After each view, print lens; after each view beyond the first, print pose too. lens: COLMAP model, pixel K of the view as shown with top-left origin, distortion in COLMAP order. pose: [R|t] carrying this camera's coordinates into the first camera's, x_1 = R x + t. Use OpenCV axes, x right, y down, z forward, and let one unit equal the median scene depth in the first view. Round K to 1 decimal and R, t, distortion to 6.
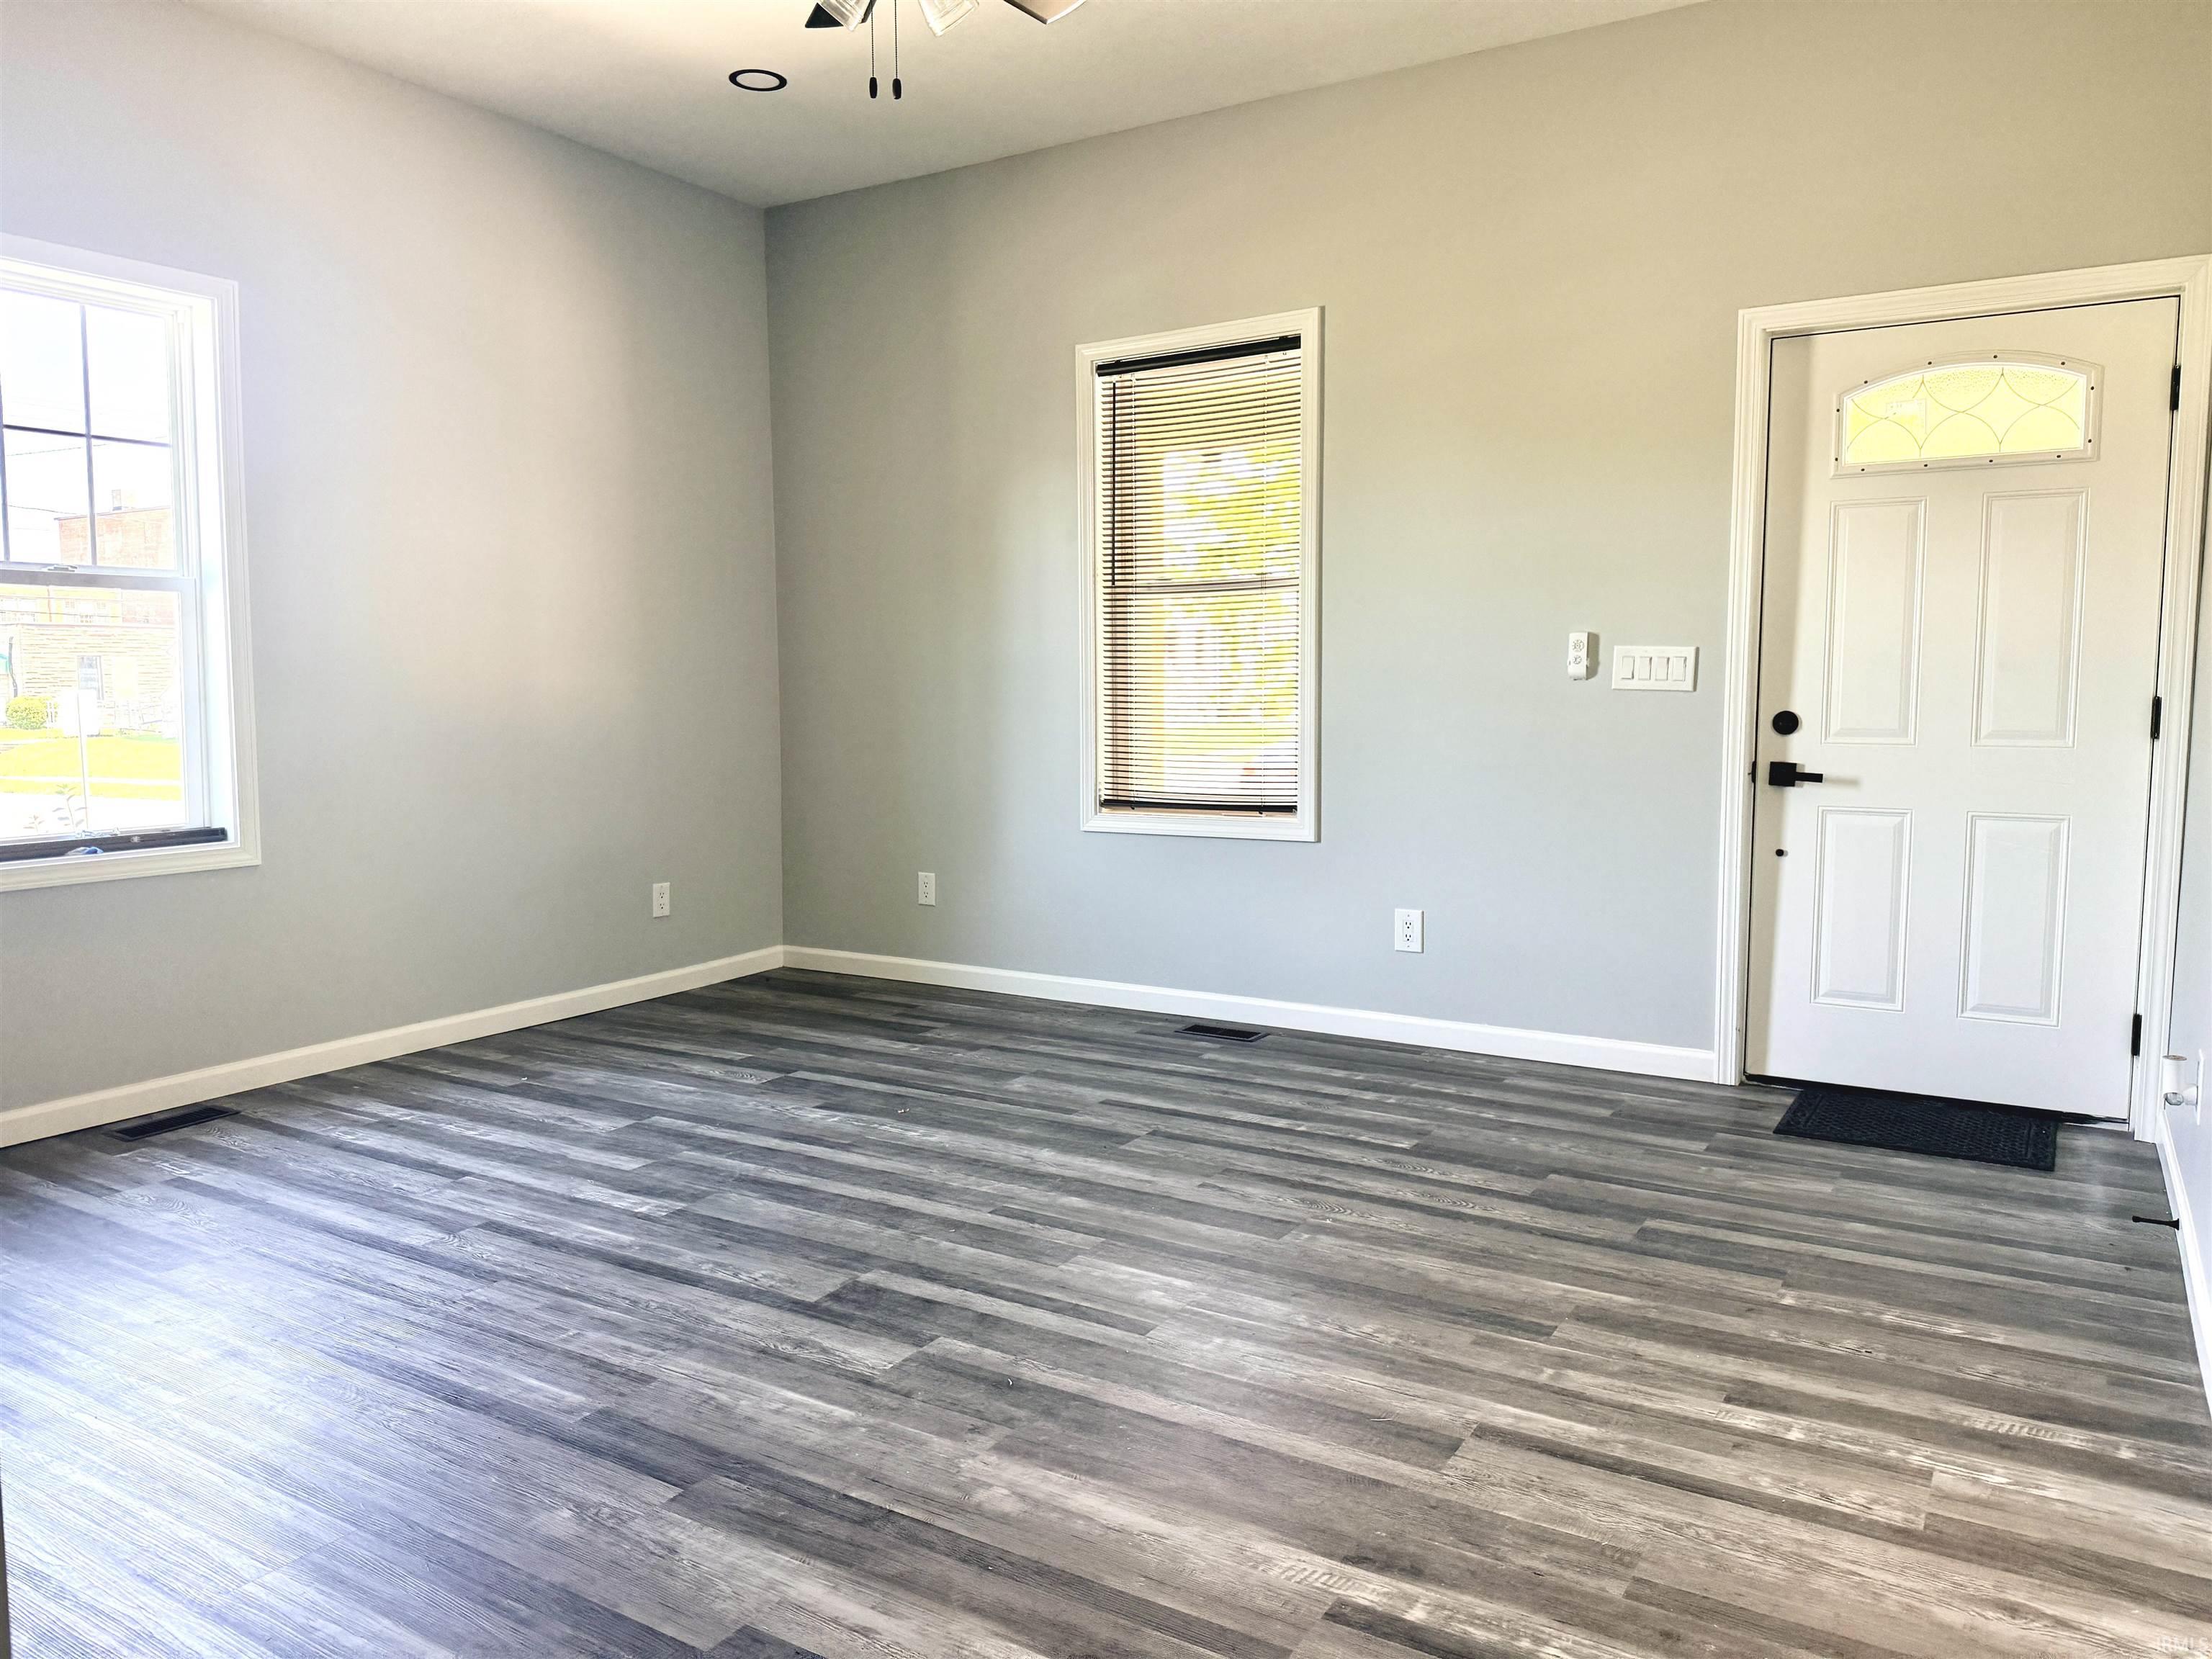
lens RADIAL K [[1563.5, 0, 1104.7], [0, 1563.5, 816.3], [0, 0, 1]] dist [0.046695, -0.039861]
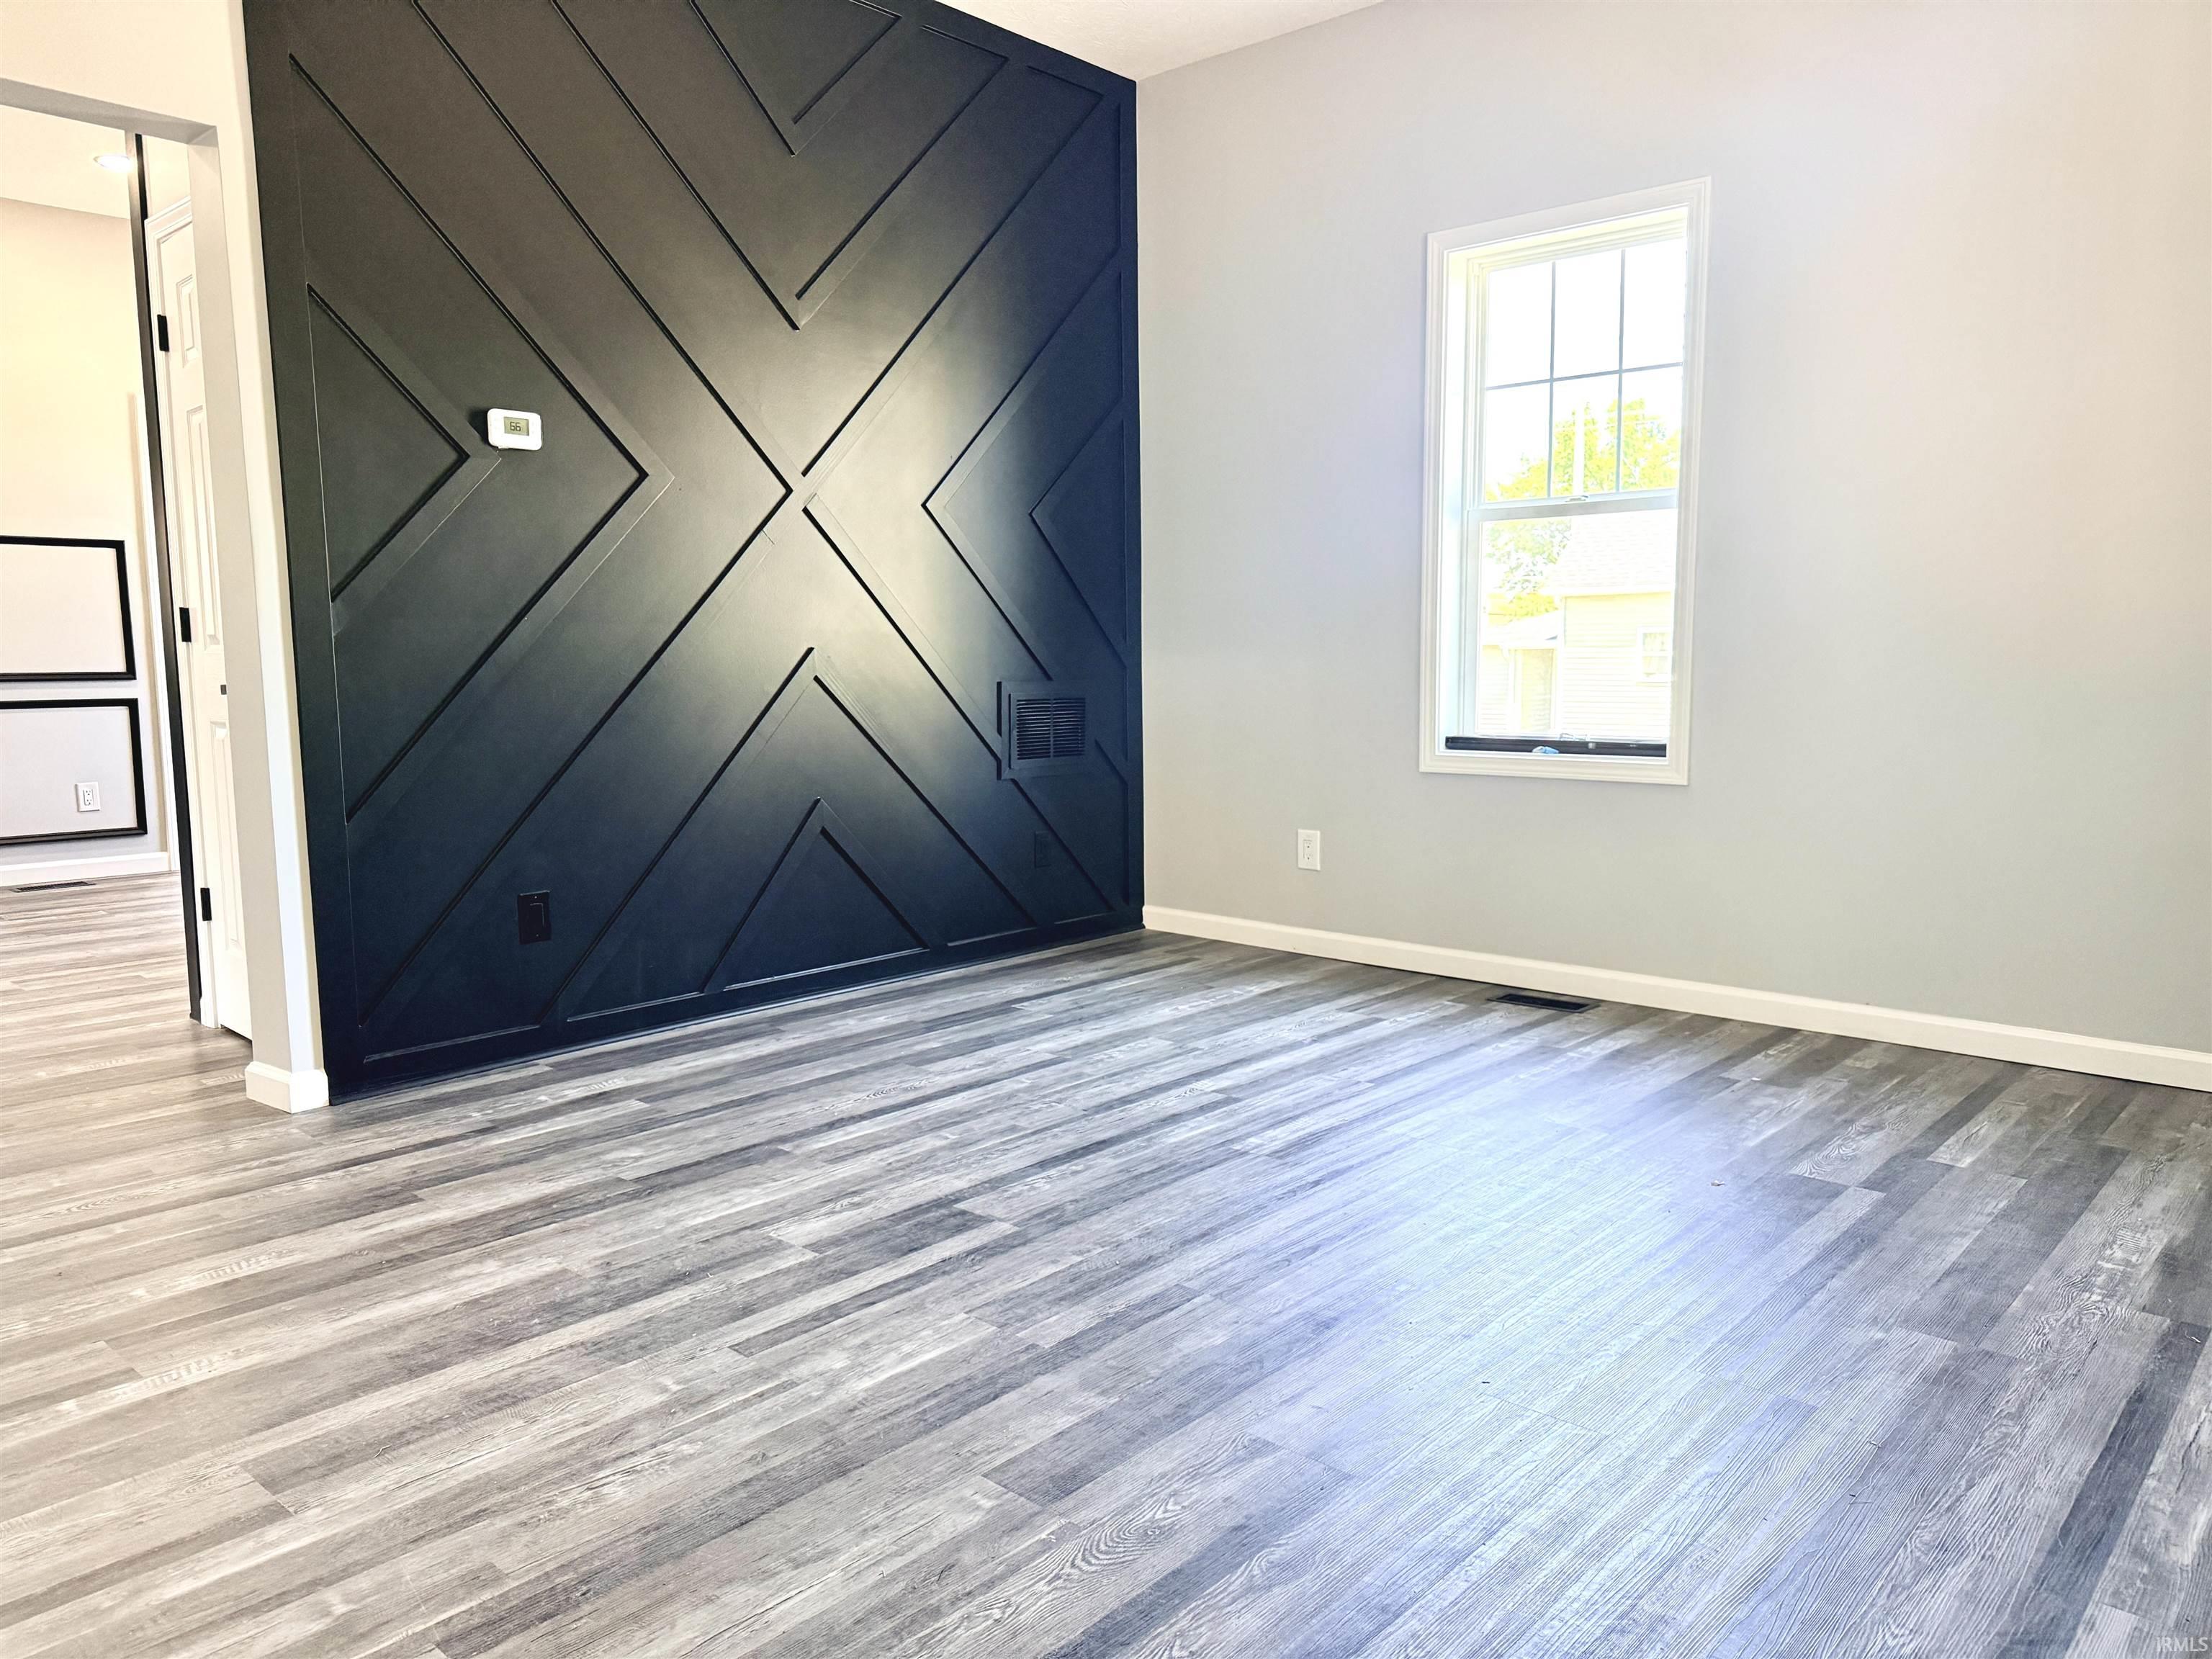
lens RADIAL K [[1563.5, 0, 1104.7], [0, 1563.5, 816.3], [0, 0, 1]] dist [0.046695, -0.039861]
pose [[-0.157291, 0.108966, -0.981522, 0.541088], [-0.086598, 0.988543, 0.123623, -0.044802], [0.983748, 0.104442, -0.146053, 0.891107]]
